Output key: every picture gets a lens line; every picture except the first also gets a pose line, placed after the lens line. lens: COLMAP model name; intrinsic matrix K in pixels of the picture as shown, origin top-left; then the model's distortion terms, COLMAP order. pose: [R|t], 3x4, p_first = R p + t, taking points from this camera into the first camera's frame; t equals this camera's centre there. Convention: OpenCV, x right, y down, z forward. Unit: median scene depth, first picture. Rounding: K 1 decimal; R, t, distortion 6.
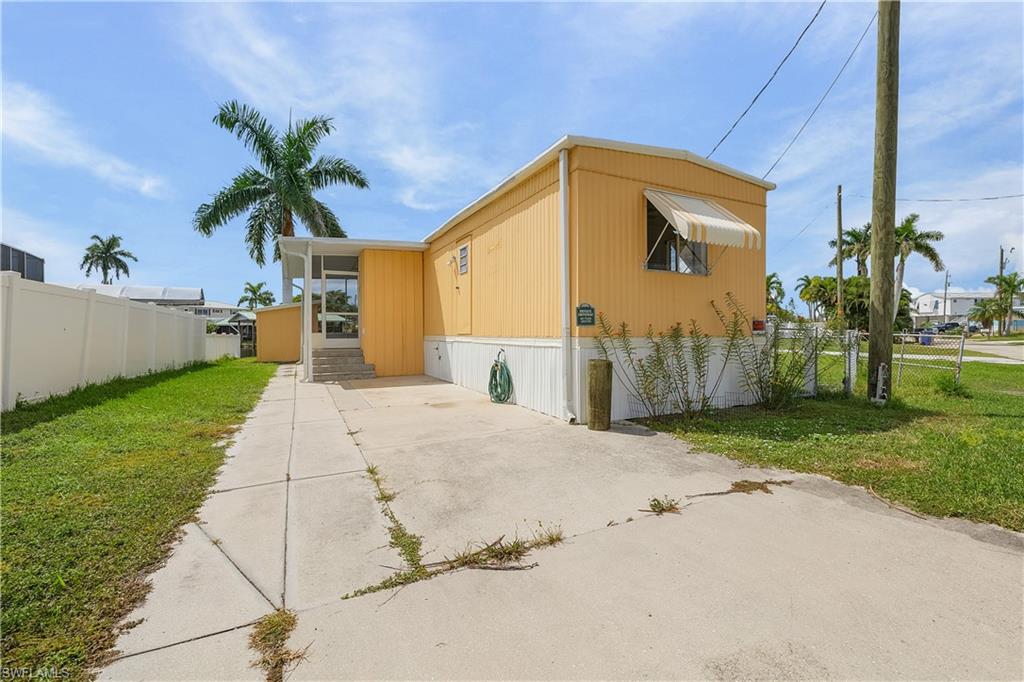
lens RADIAL K [[429.3, 0, 514.1], [0, 429.3, 333.8], [0, 0, 1]] dist [0.001481, 0.000264]
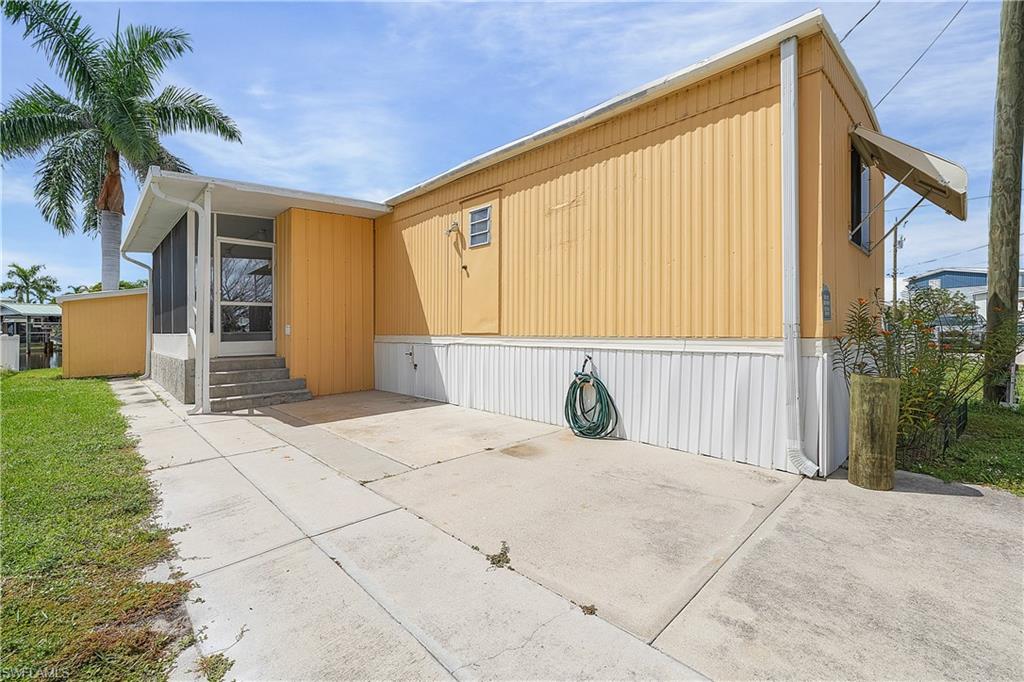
lens RADIAL K [[444.3, 0, 527.1], [0, 444.3, 324.6], [0, 0, 1]] dist [0.019887, -0.008658]
pose [[0.955428, -0.000850, 0.295223, -0.183738], [0.005433, 0.999877, -0.014703, -0.001815], [-0.295174, 0.015652, 0.955315, 0.205862]]
